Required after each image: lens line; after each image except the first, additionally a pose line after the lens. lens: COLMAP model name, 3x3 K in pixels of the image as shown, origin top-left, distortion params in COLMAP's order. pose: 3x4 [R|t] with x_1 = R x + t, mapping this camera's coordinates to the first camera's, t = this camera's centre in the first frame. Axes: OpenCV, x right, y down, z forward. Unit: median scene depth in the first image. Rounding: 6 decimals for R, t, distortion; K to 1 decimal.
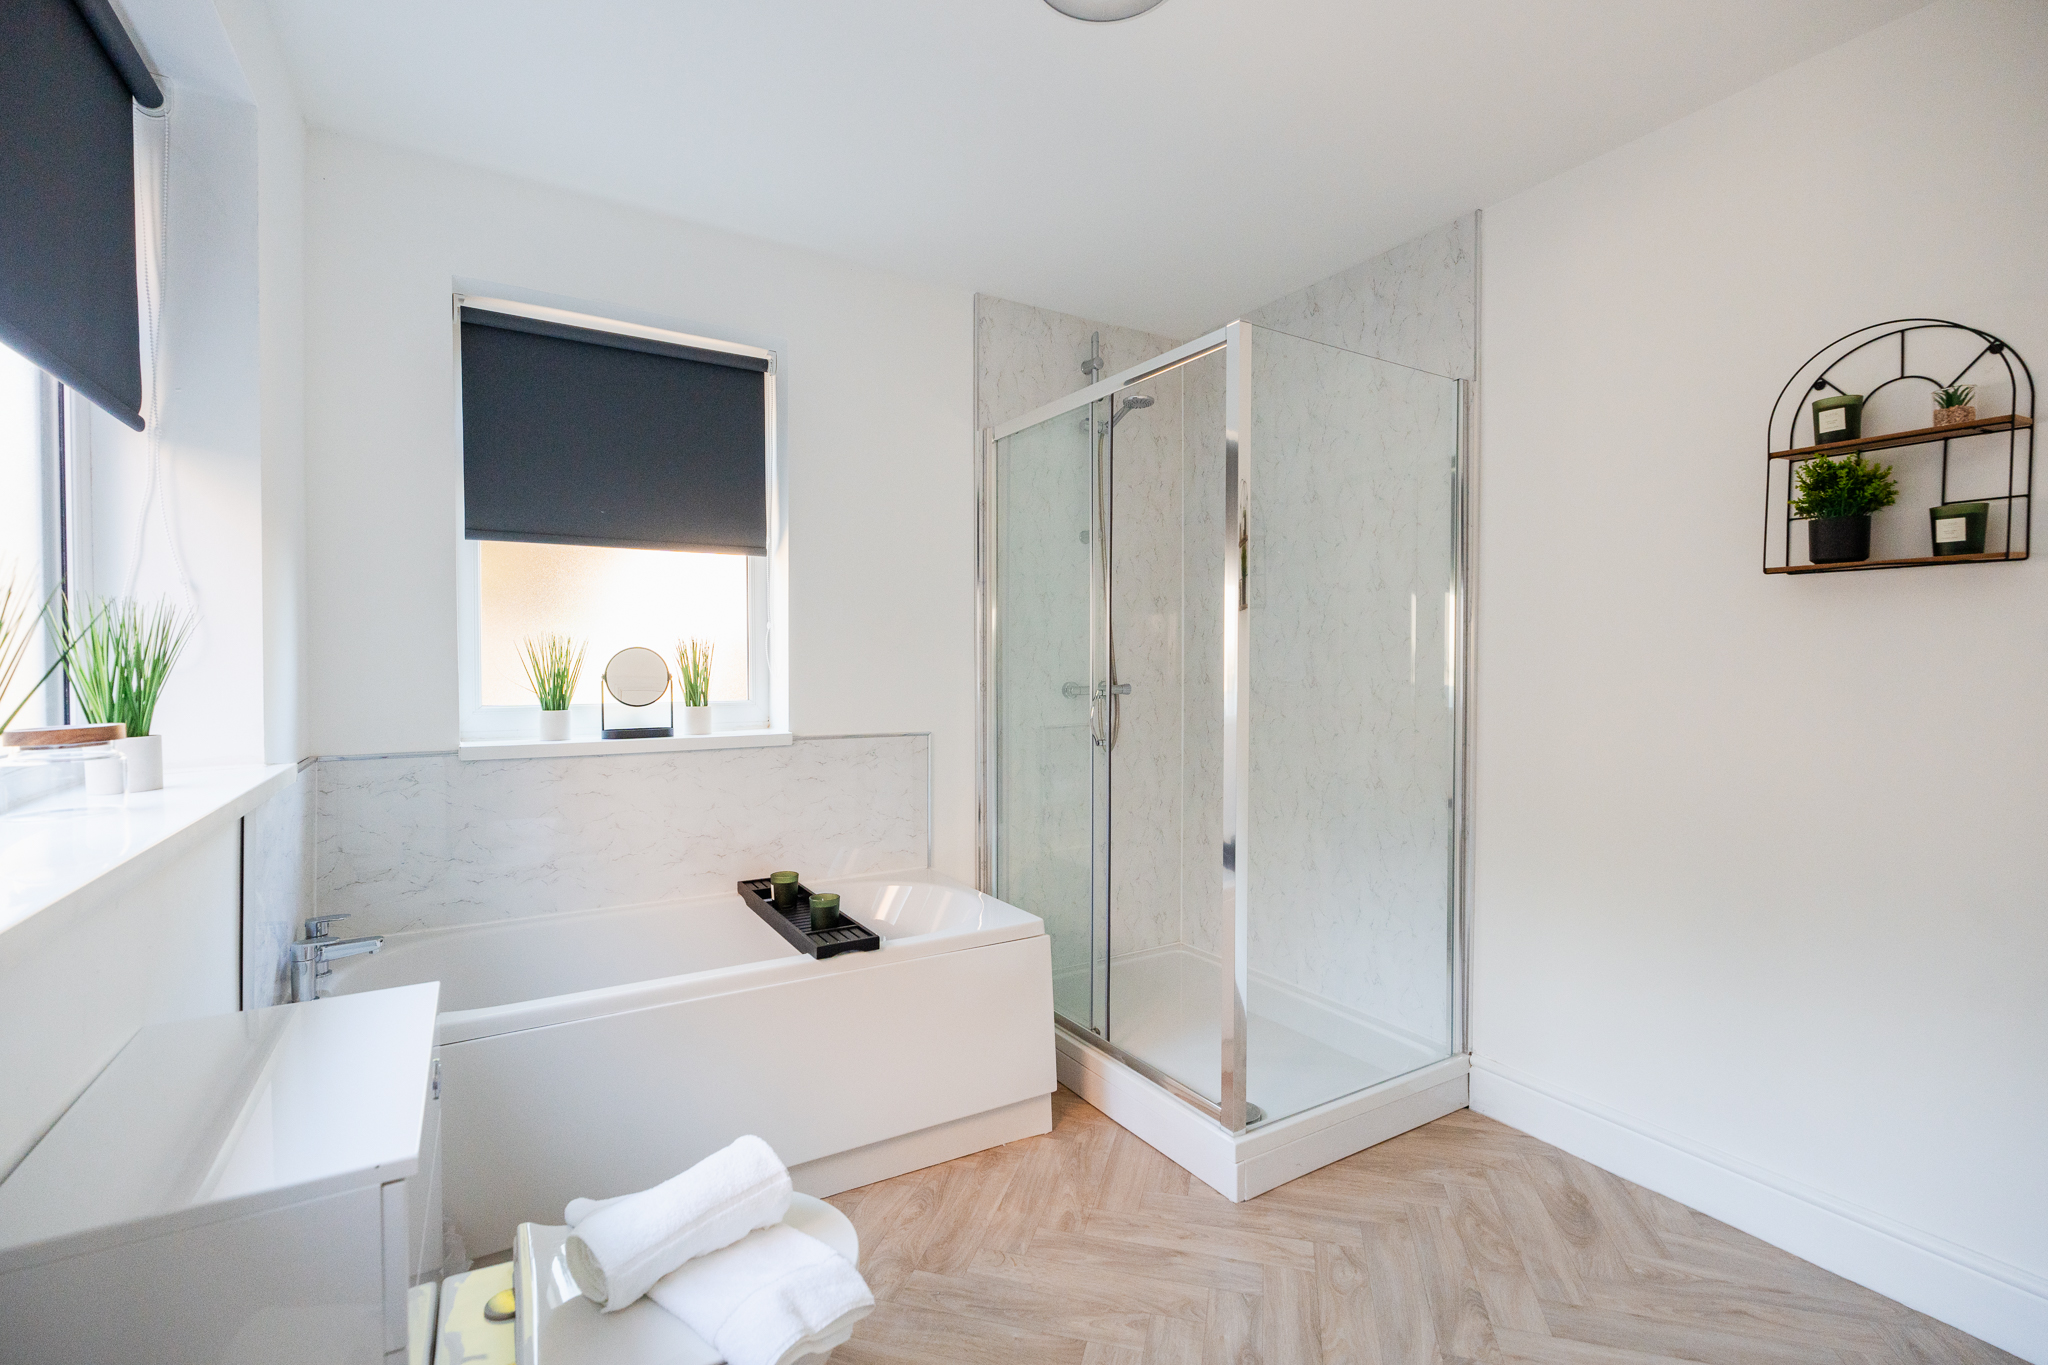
lens RADIAL K [[914.6, 0, 1007.2], [0, 914.6, 680.5], [0, 0, 1]] dist [-0.000885, 0.000247]
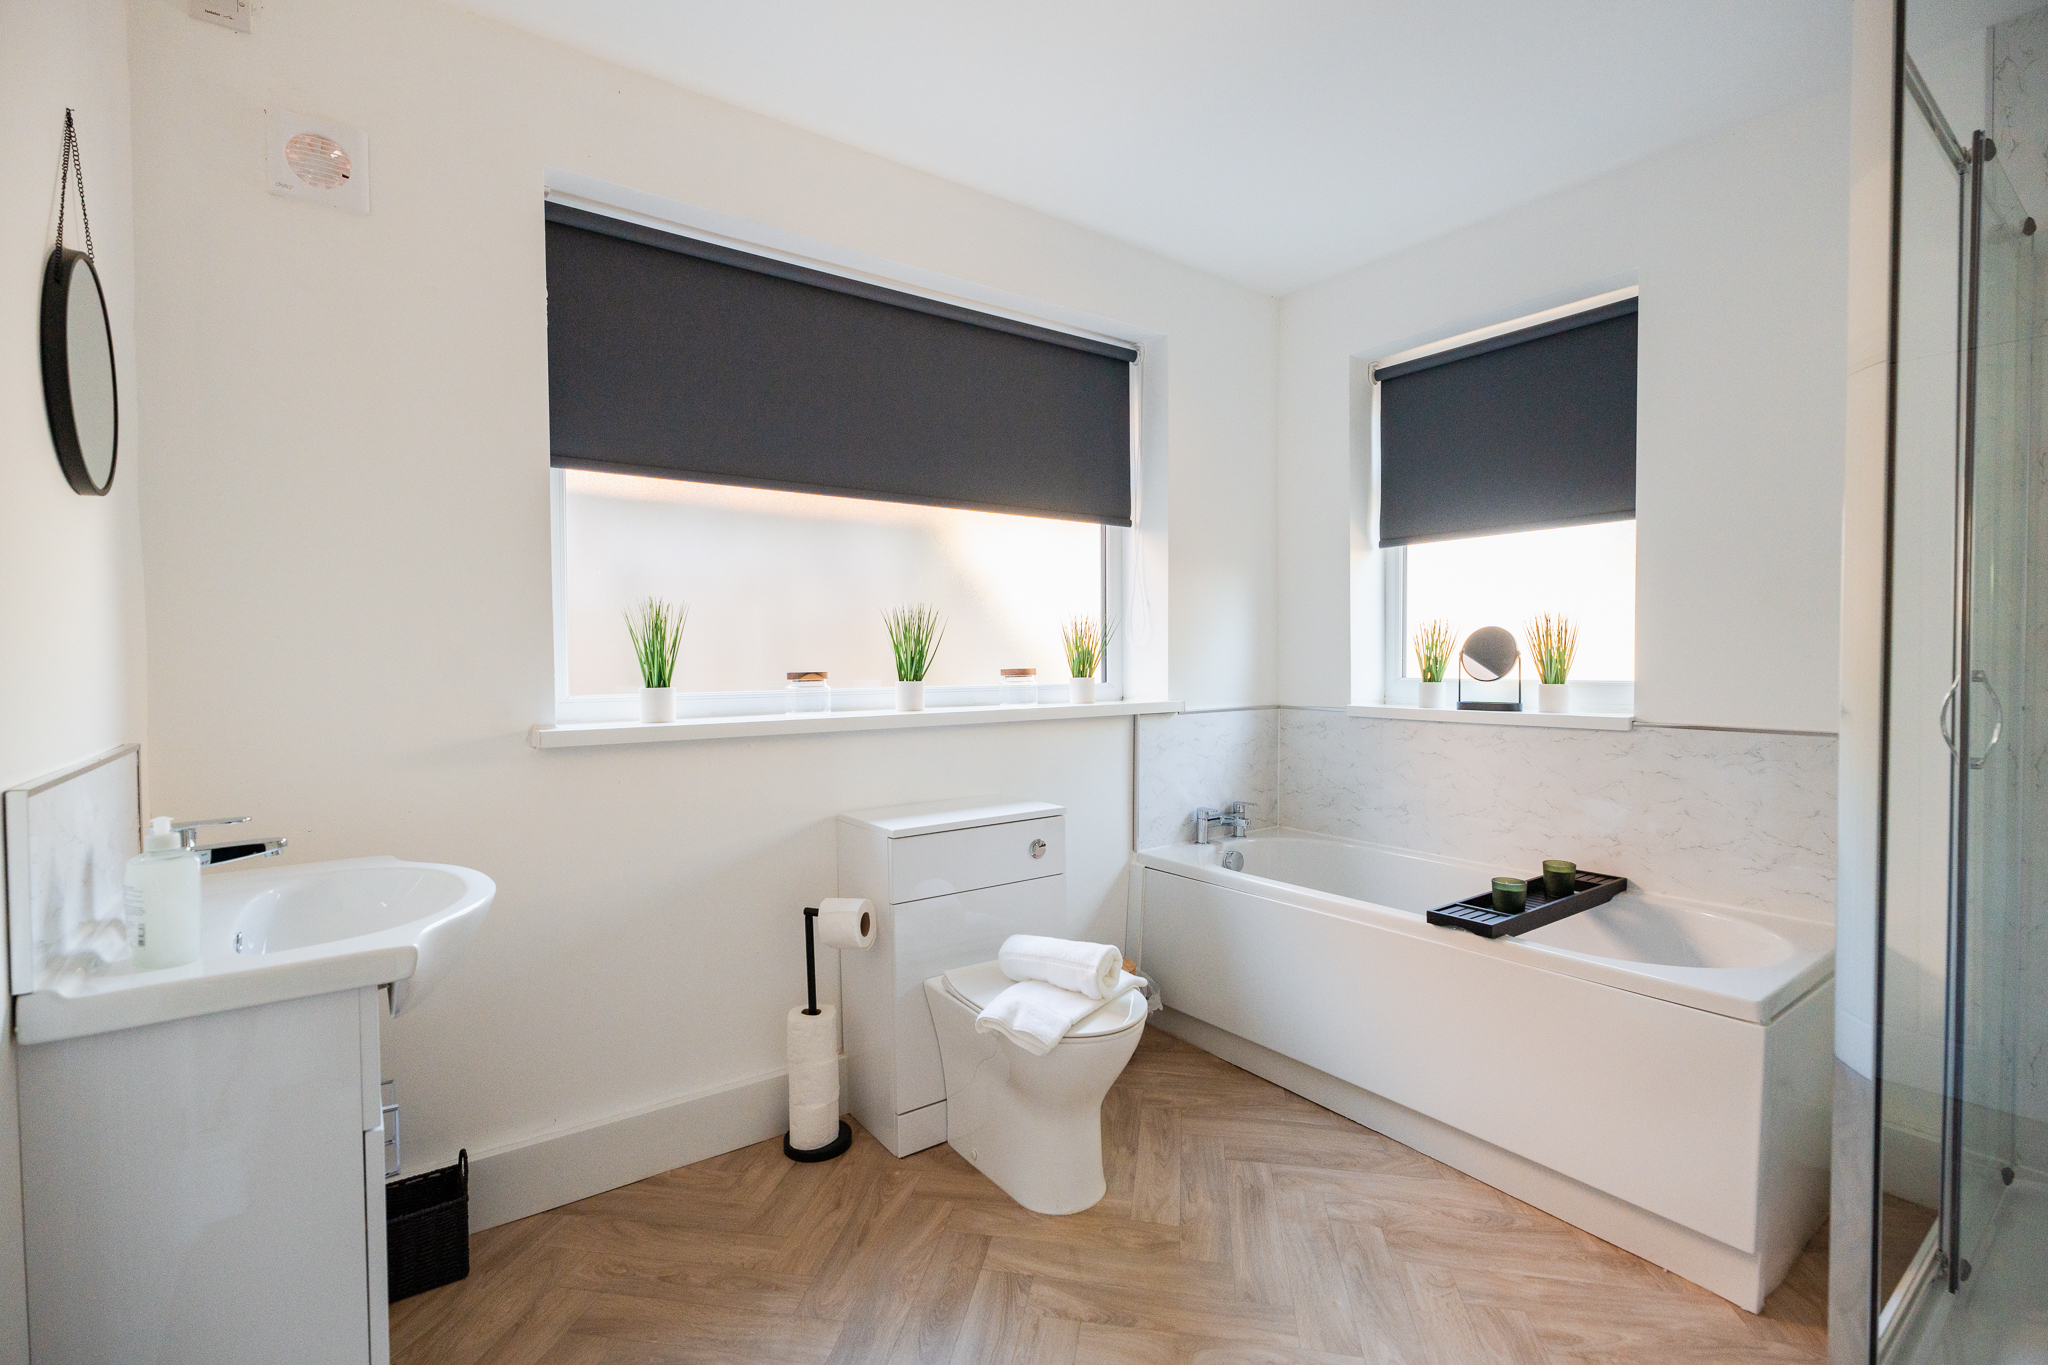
lens RADIAL K [[902.8, 0, 1024.0], [0, 902.8, 682.5], [0, 0, 1]] dist [-0.002784, -0.000464]
pose [[0.089987, 0.027689, -0.995558, 0.703455], [-0.013558, 0.999555, 0.026575, 0.010406], [0.995851, 0.011107, 0.090323, 0.416341]]
